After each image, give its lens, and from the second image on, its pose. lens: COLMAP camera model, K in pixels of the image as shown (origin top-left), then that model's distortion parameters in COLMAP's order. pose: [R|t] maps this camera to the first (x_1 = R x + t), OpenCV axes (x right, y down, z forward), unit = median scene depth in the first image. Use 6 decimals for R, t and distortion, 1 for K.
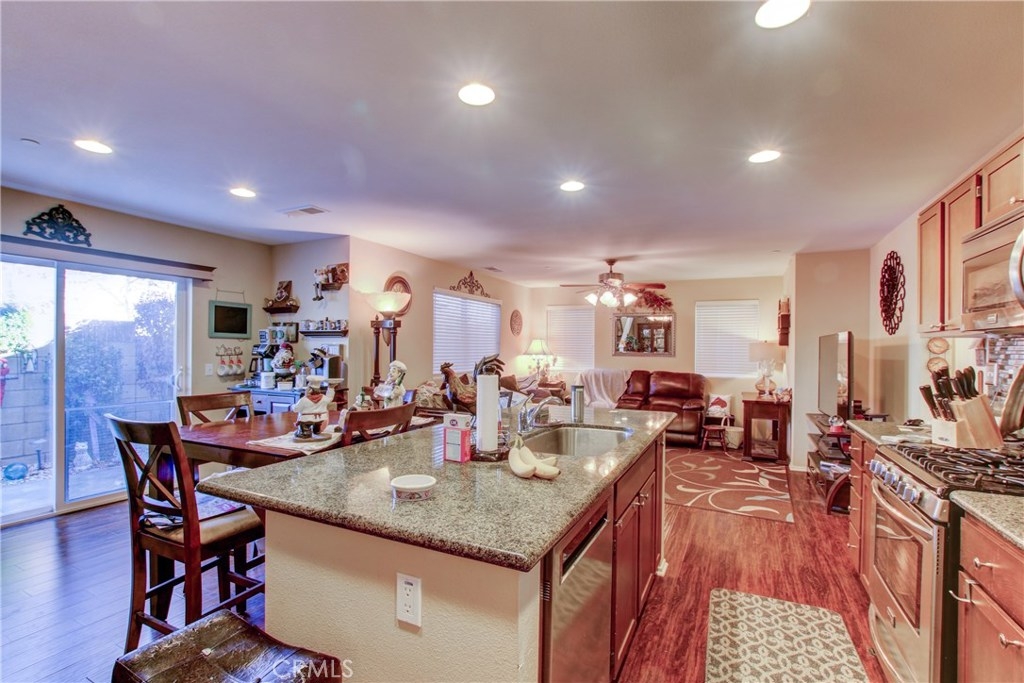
lens RADIAL K [[470.7, 0, 509.1], [0, 470.7, 347.4], [0, 0, 1]] dist [-0.017731, 0.000437]
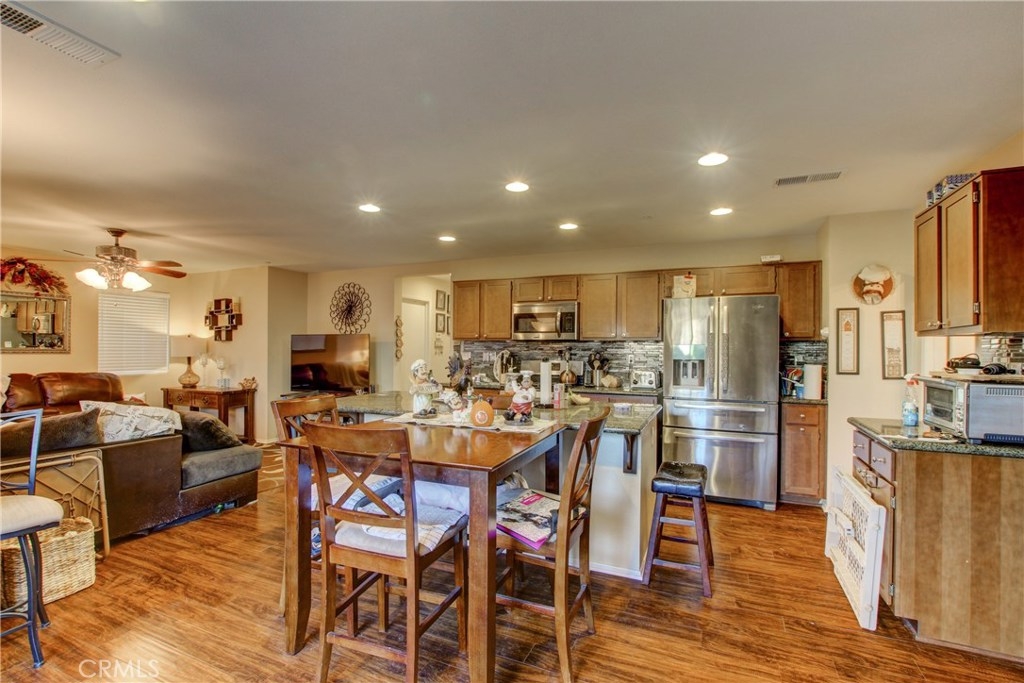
lens RADIAL K [[470.7, 0, 509.1], [0, 470.7, 347.4], [0, 0, 1]] dist [-0.017731, 0.000437]
pose [[-0.041961, -0.010540, 0.999064, -0.474758], [-0.008113, 0.999915, 0.010208, -0.003758], [-0.999086, -0.007677, -0.042043, 0.312128]]
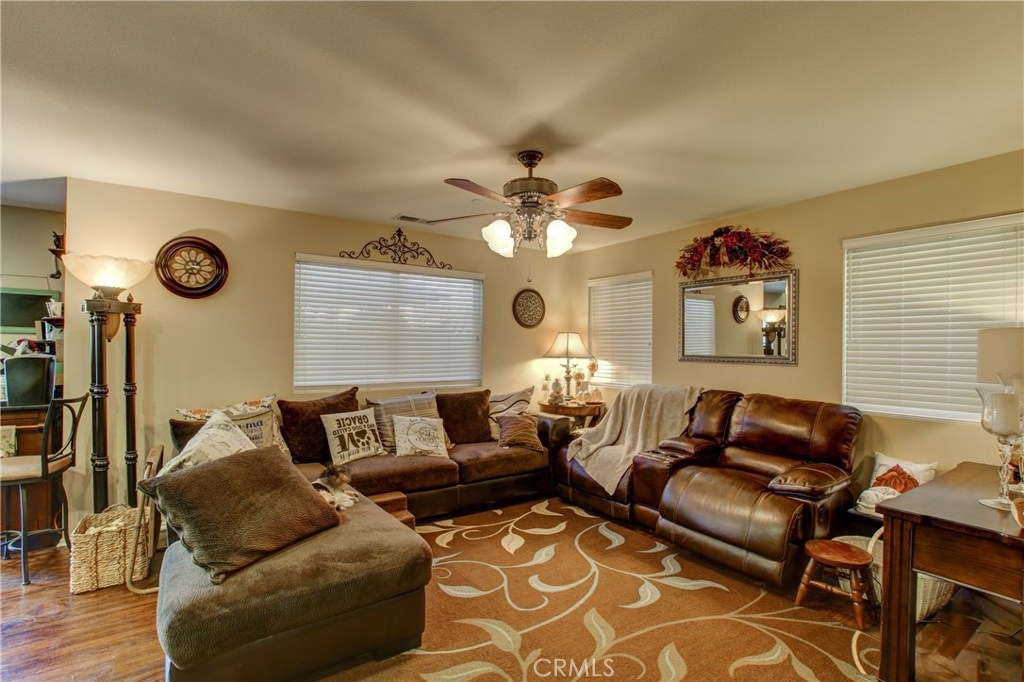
lens RADIAL K [[470.7, 0, 509.1], [0, 470.7, 346.9], [0, 0, 1]] dist [-0.017731, 0.000437]
pose [[0.872927, -0.003682, -0.487837, 0.346678], [-0.000075, 0.999970, -0.007682, 0.006350], [0.487851, 0.006743, 0.872901, 0.479290]]
